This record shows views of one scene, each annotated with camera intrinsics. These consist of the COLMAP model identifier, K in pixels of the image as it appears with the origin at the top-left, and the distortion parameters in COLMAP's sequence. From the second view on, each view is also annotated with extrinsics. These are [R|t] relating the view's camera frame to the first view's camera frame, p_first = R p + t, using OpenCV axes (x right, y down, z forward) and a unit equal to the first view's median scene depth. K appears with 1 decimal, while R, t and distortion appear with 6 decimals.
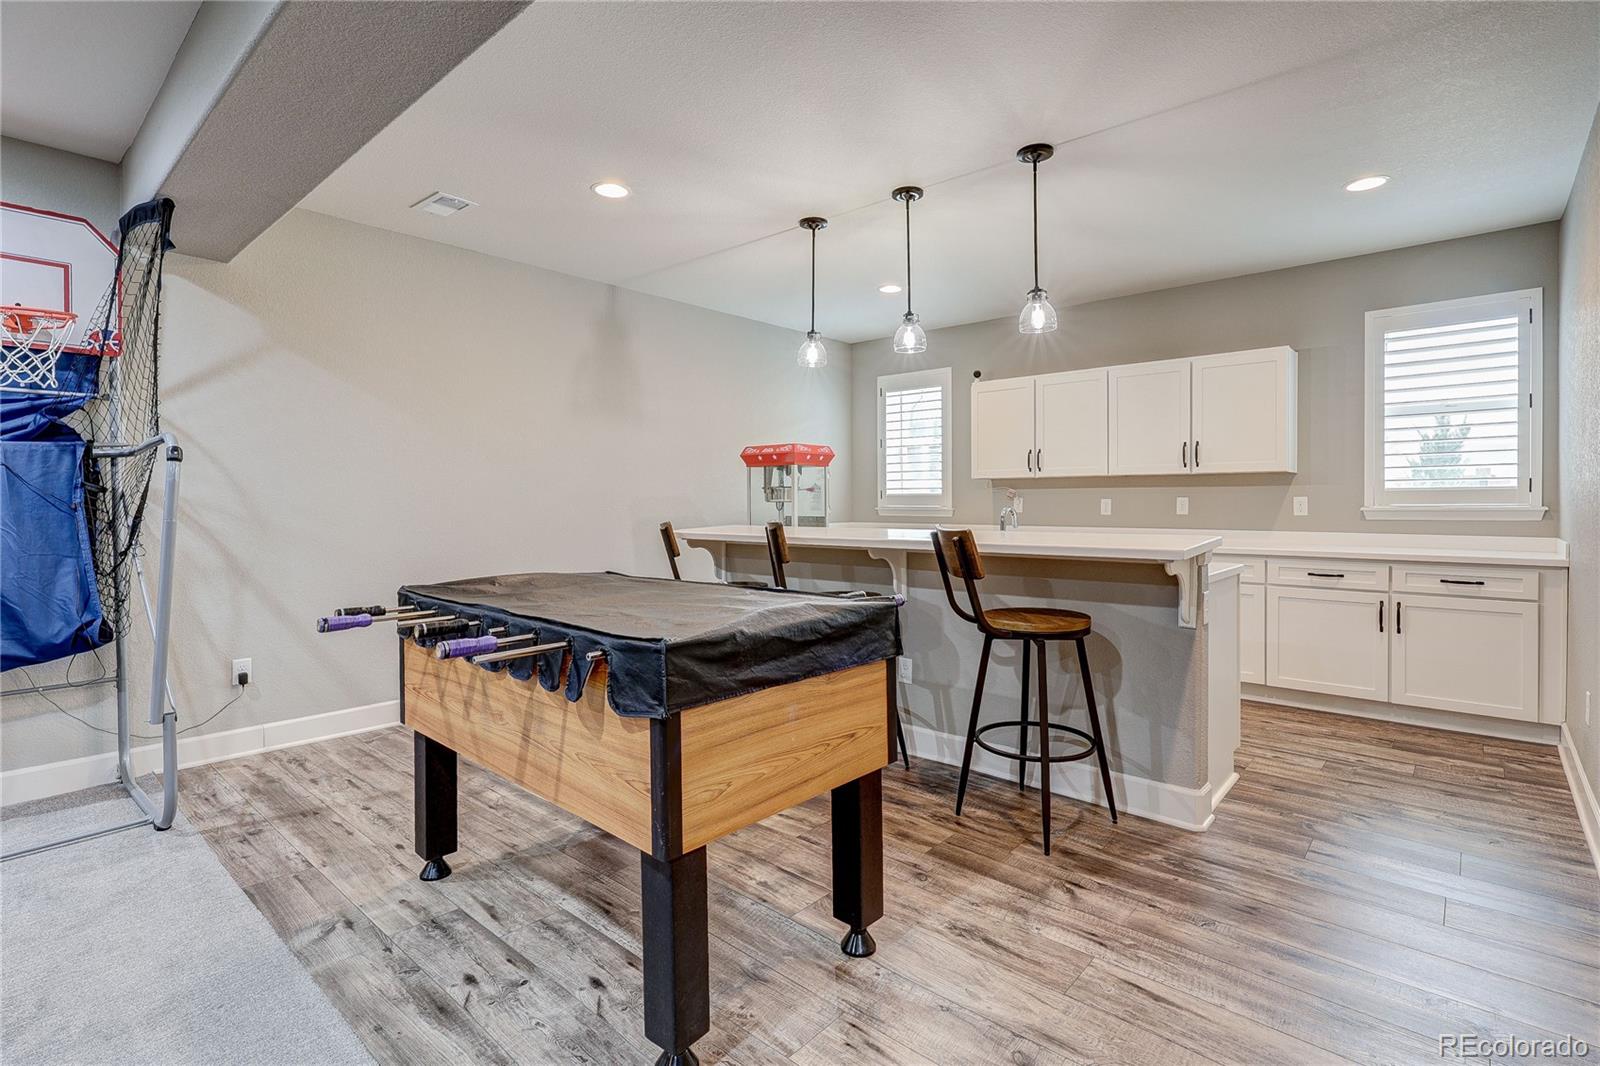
lens RADIAL K [[754.9, 0, 799.2], [0, 754.9, 499.5], [0, 0, 1]] dist [-0.003838, -0.000617]
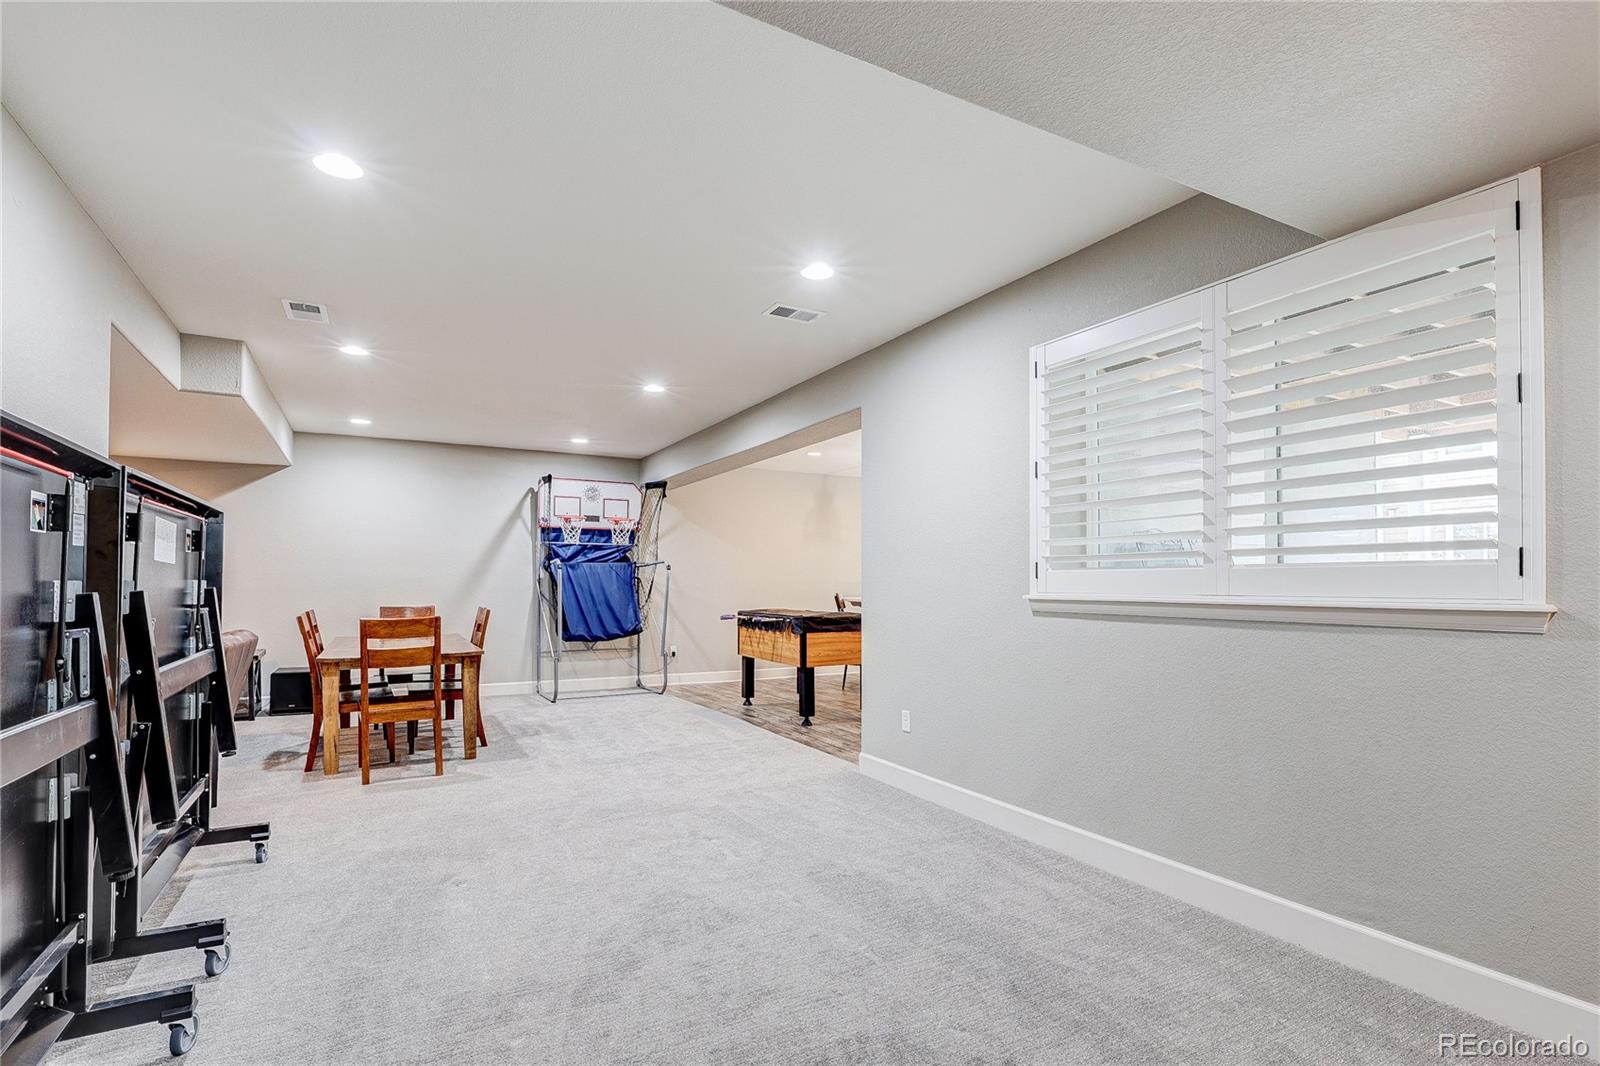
lens RADIAL K [[754.9, 0, 801.5], [0, 754.9, 575.2], [0, 0, 1]] dist [-0.003838, -0.000617]
pose [[0.940784, 0.000769, -0.339005, 0.673956], [-0.006406, 0.999859, -0.015510, 0.014997], [0.338945, 0.016763, 0.940657, -1.605945]]
